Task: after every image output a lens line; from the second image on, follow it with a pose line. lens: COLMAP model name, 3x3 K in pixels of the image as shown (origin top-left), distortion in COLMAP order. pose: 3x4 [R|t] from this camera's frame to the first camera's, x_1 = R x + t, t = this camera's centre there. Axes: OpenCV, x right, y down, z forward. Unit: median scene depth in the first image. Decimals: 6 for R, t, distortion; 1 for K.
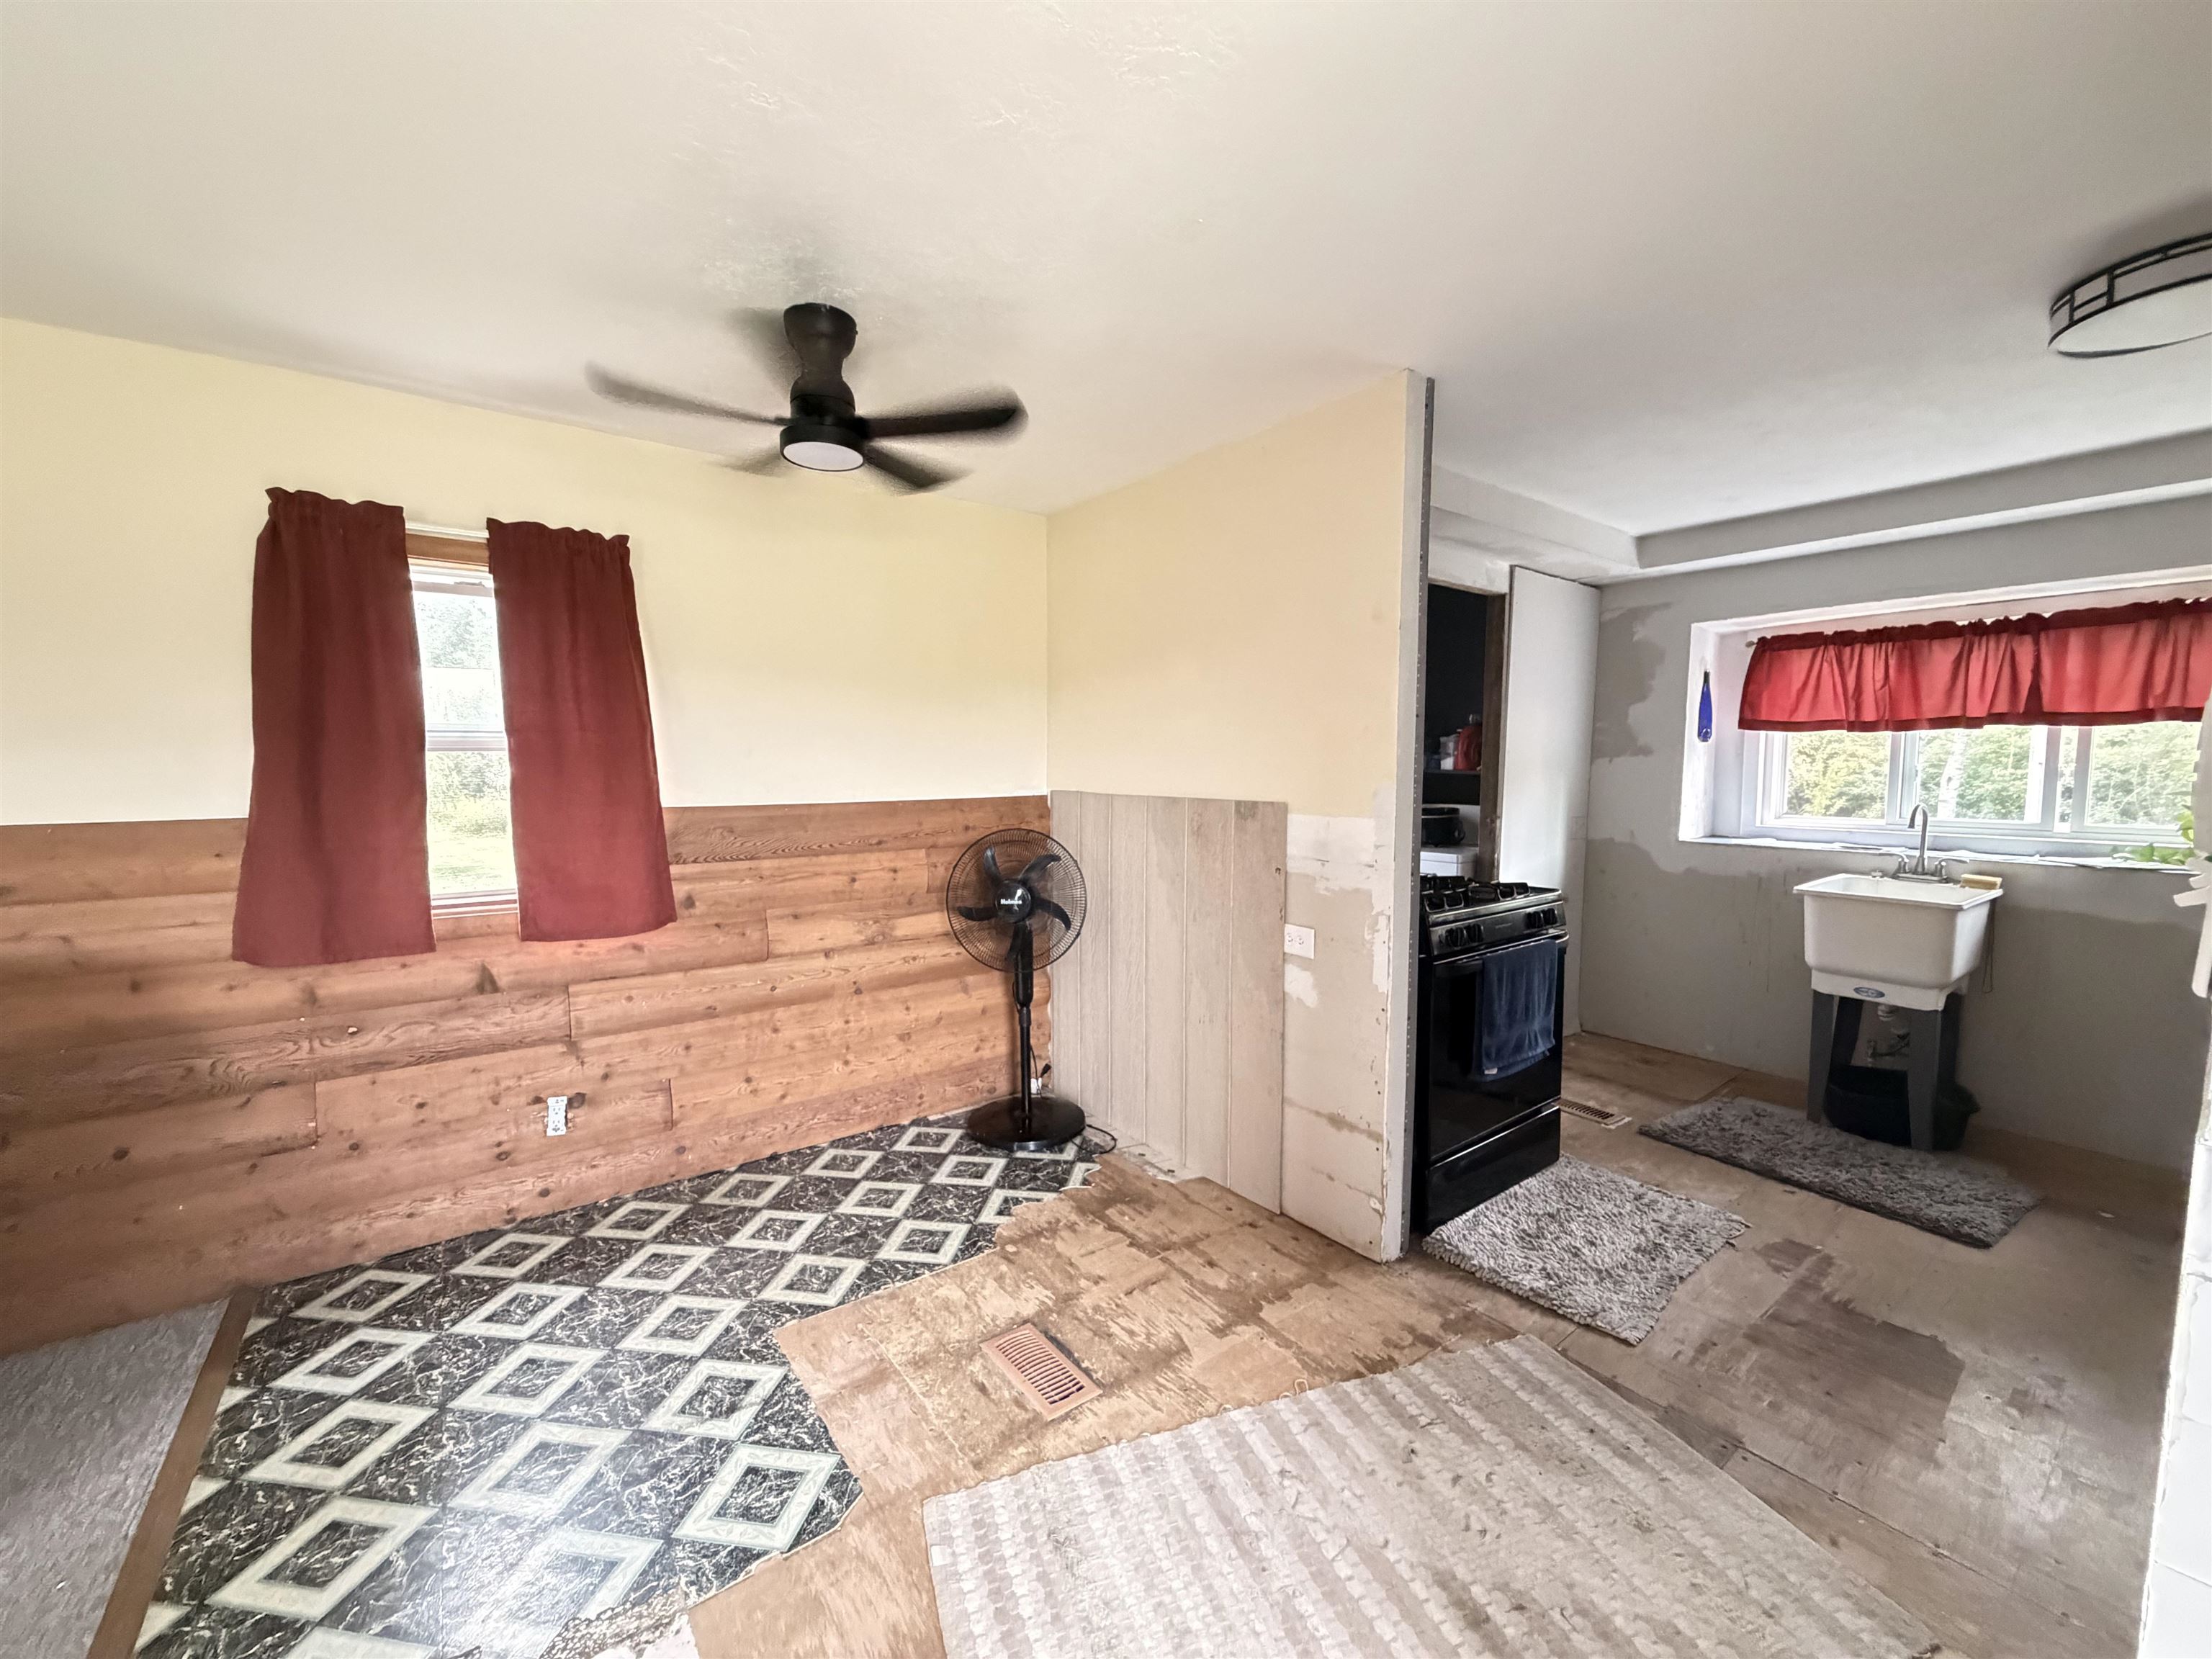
lens RADIAL K [[882.8, 0, 1106.1], [0, 882.8, 828.4], [0, 0, 1]] dist [0.002431, 0.000022]
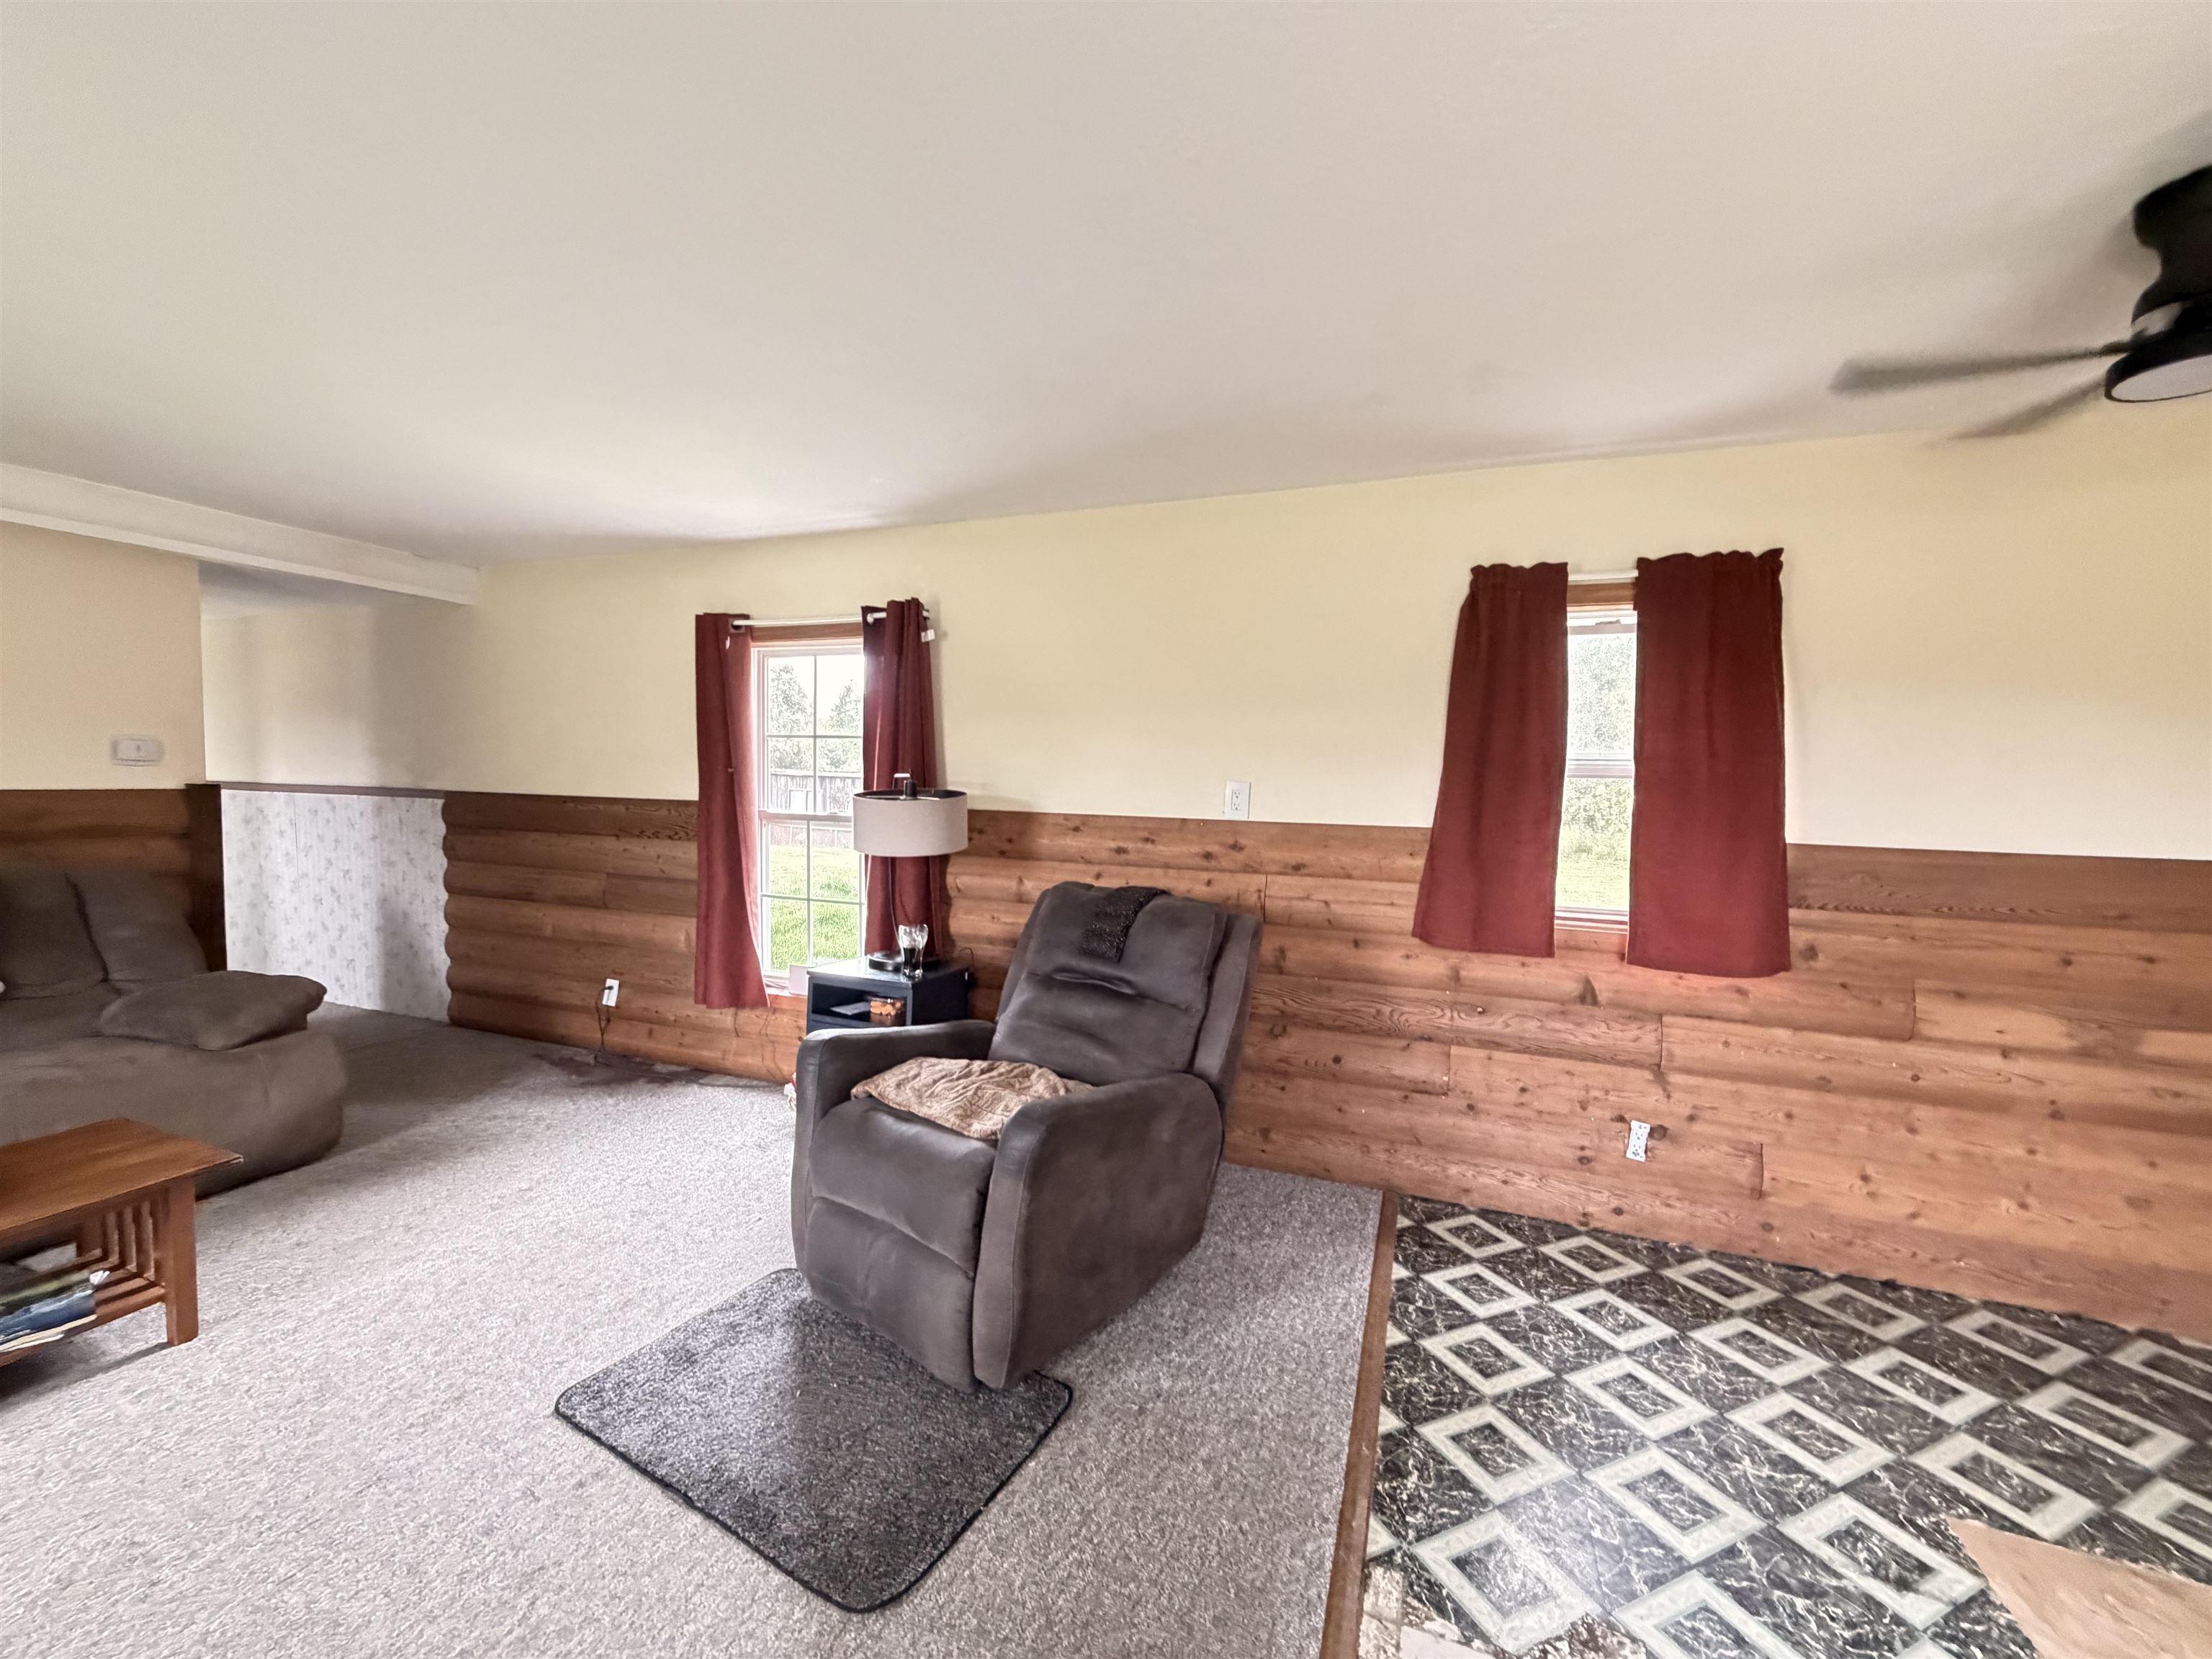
lens RADIAL K [[882.8, 0, 1097.0], [0, 882.8, 829.2], [0, 0, 1]] dist [0.002431, 0.000022]
pose [[0.538123, 0.062595, -0.840539, -0.131099], [-0.089912, 0.995811, 0.016595, 0.010918], [0.838057, 0.066644, 0.541497, -0.084647]]
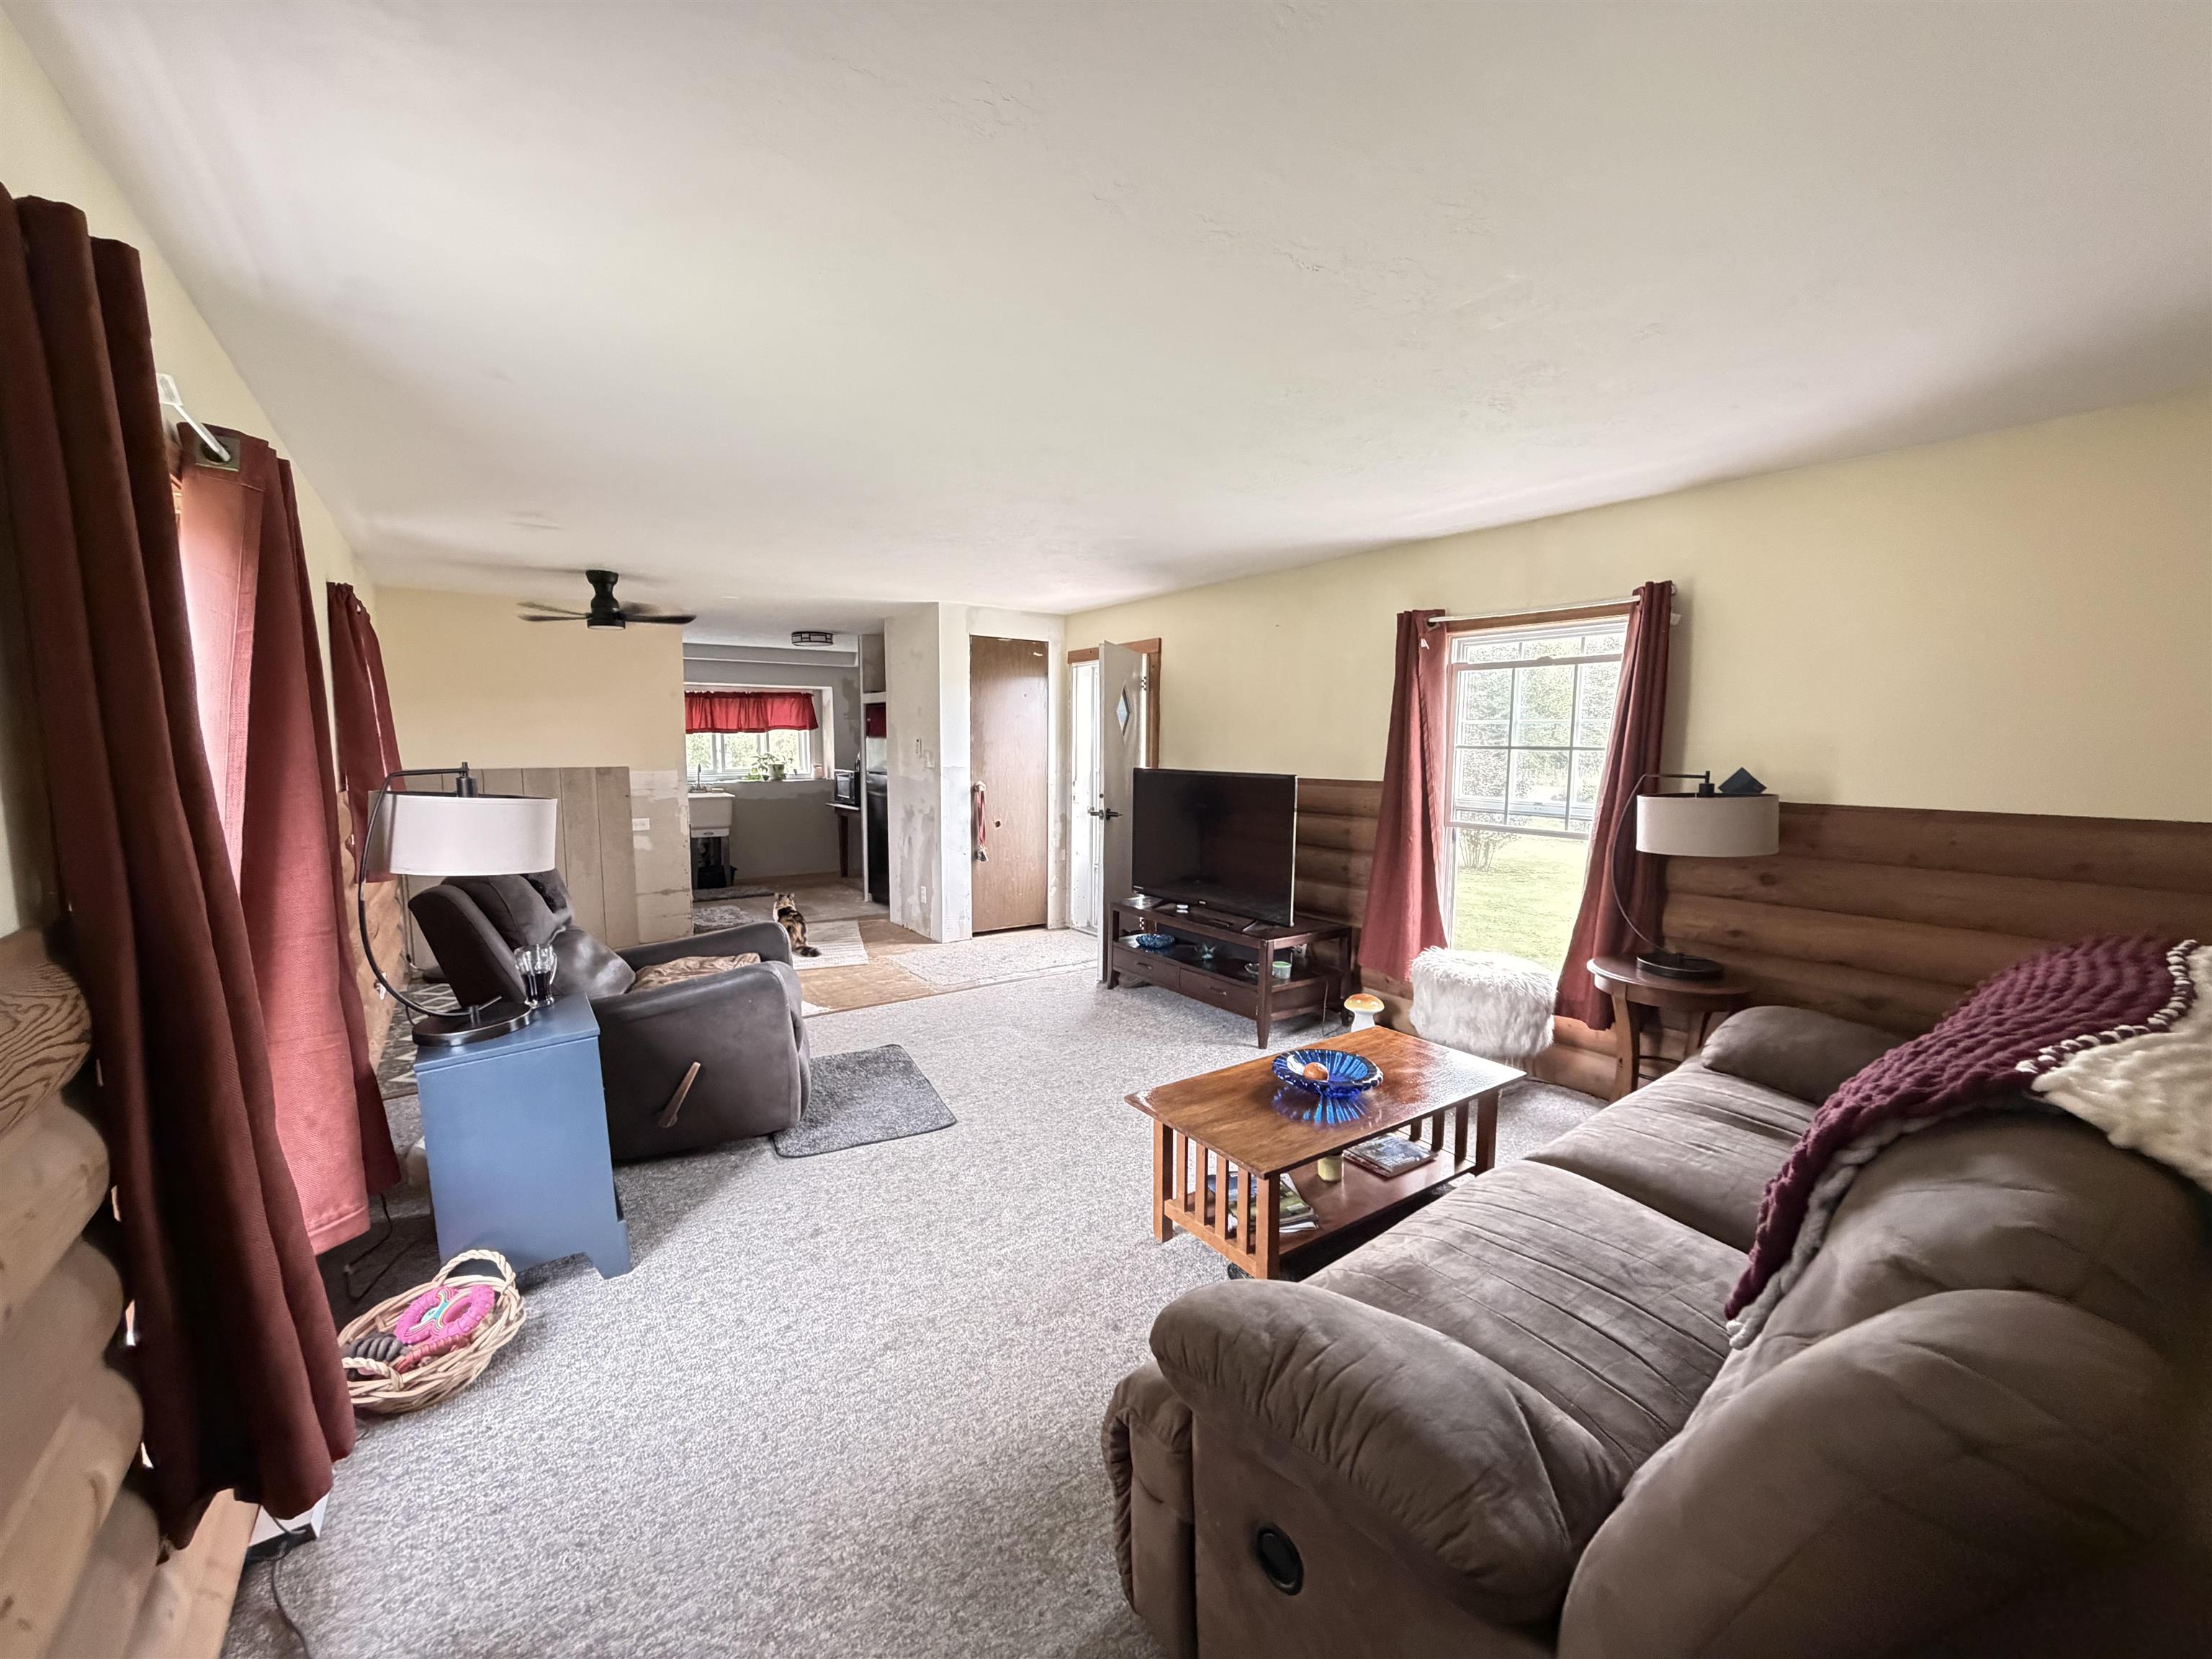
lens RADIAL K [[882.8, 0, 1109.4], [0, 882.8, 822.5], [0, 0, 1]] dist [0.002431, 0.000022]
pose [[0.013397, -0.094191, 0.995464, -2.098962], [0.076995, 0.992695, 0.092893, -0.002289], [-0.996941, 0.075401, 0.020551, -0.309407]]
